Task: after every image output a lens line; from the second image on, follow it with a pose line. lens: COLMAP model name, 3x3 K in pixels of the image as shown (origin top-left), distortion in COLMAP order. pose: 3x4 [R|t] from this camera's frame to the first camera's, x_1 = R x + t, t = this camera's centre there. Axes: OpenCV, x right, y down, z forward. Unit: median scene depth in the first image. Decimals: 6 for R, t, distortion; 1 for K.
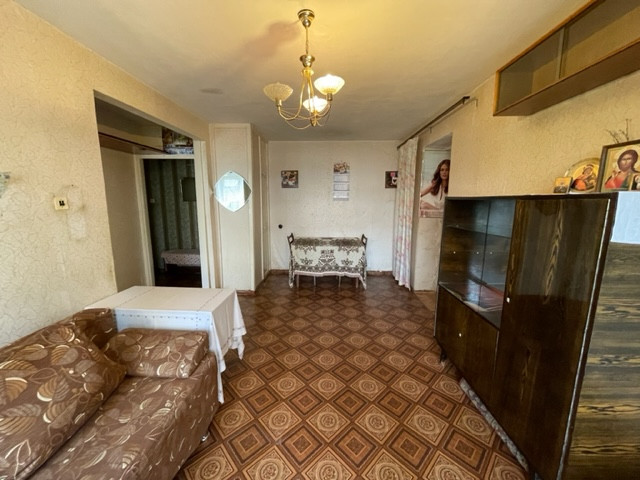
lens RADIAL K [[259.3, 0, 320.4], [0, 259.3, 237.8], [0, 0, 1]] dist [-0.000367, 0.000865]
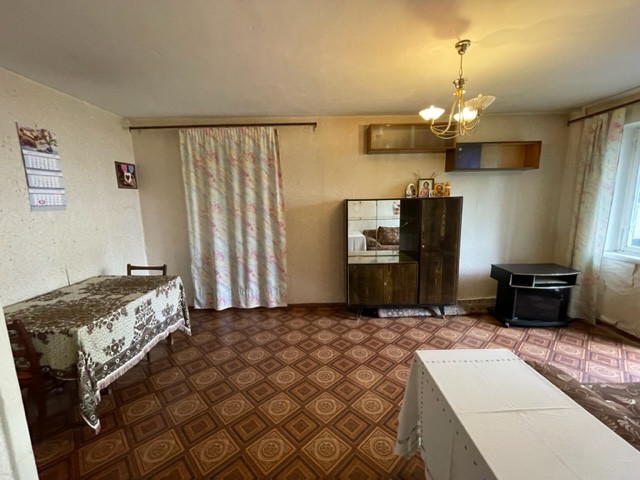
lens RADIAL K [[259.3, 0, 317.6], [0, 259.3, 240.6], [0, 0, 1]] dist [-0.000367, 0.000865]
pose [[-0.012265, -0.154622, 0.987897, -0.466873], [0.167252, 0.973736, 0.154482, -0.096566], [-0.985838, 0.167122, 0.013918, 0.619982]]
